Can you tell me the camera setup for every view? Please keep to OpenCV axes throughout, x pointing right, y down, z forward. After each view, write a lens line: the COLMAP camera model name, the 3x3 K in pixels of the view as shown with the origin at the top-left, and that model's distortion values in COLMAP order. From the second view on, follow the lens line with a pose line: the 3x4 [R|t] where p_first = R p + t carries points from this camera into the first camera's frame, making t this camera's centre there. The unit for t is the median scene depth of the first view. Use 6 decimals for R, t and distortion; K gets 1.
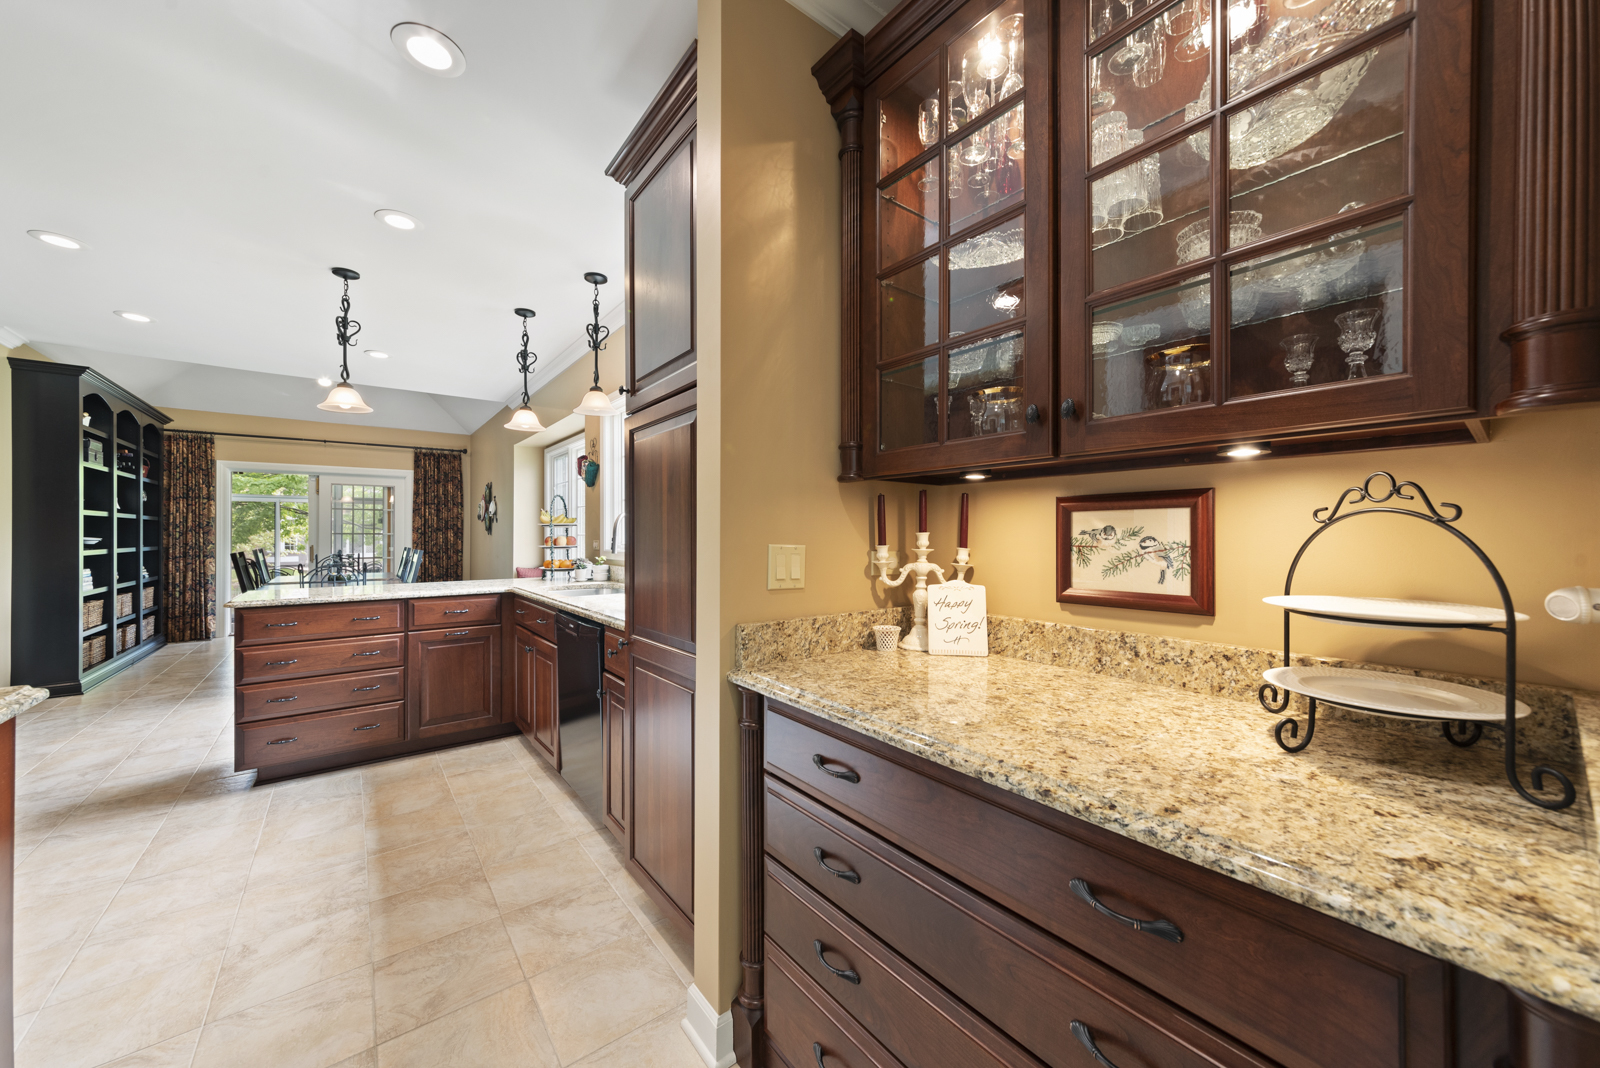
lens RADIAL K [[572.9, 0, 784.2], [0, 572.9, 533.5], [0, 0, 1]] dist [-0.003207, 0.001346]
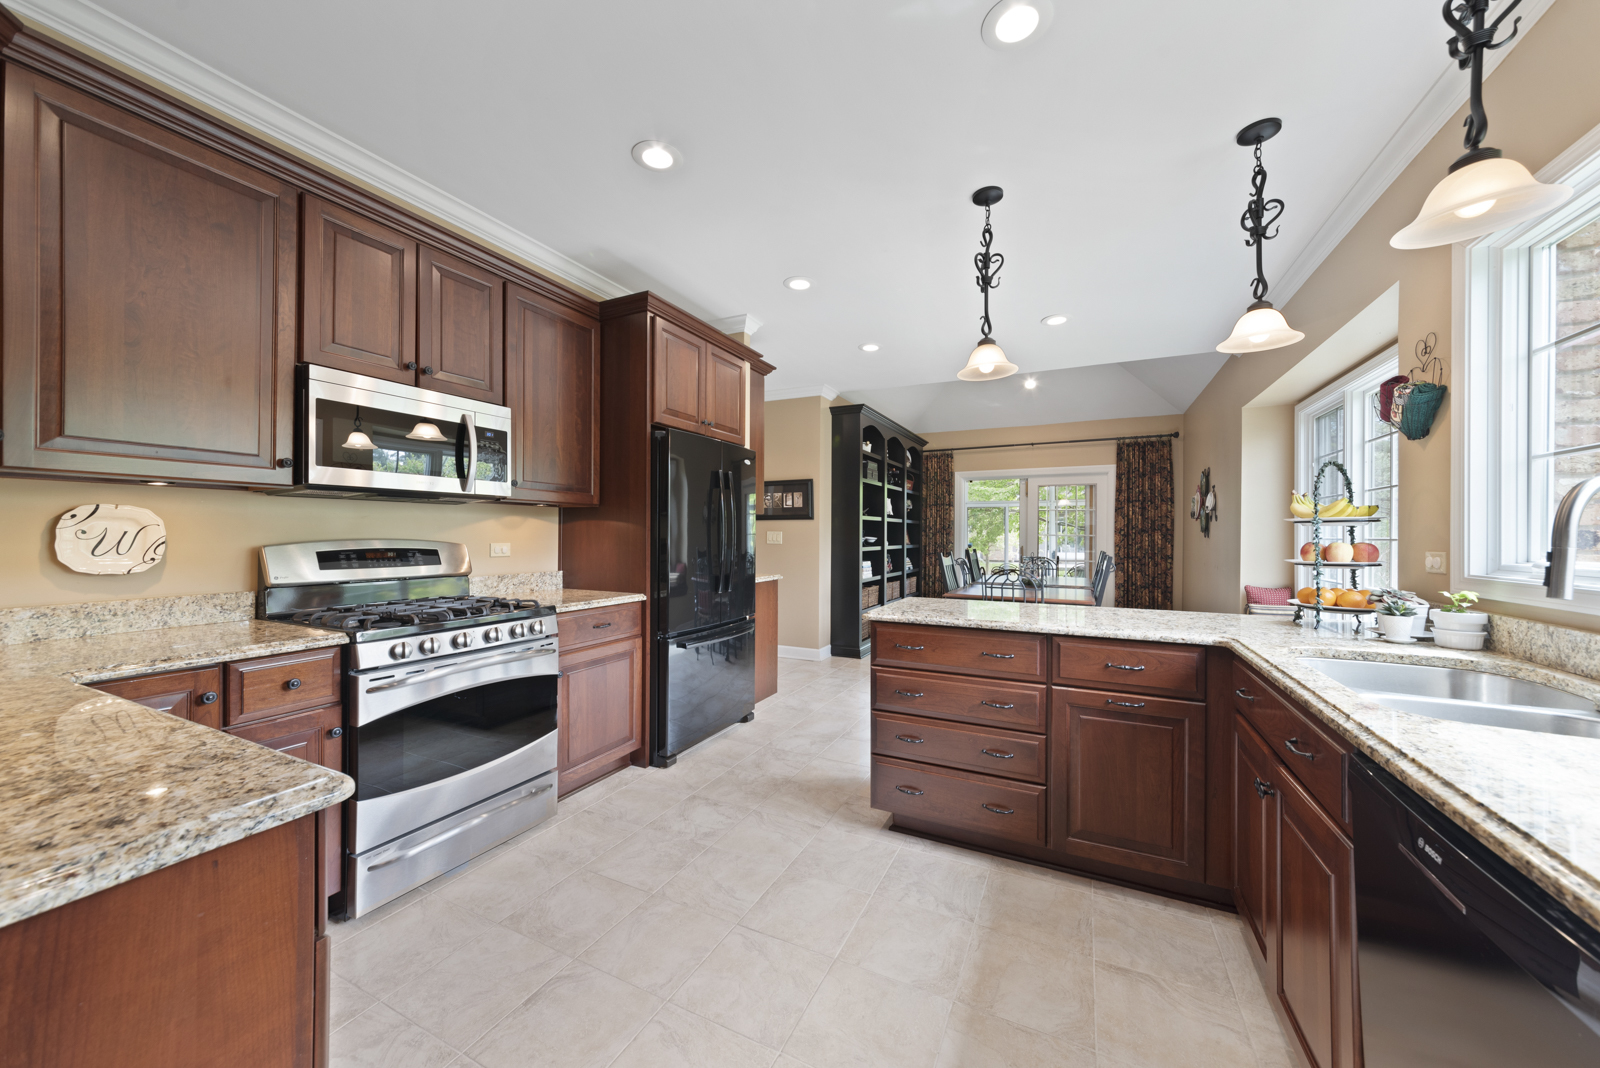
lens RADIAL K [[572.9, 0, 808.3], [0, 572.9, 532.7], [0, 0, 1]] dist [-0.003207, 0.001346]
pose [[0.457012, 0.001359, -0.889459, -0.108693], [-0.004964, 0.999987, -0.001023, -0.000927], [0.889446, 0.004883, 0.457013, 0.245866]]
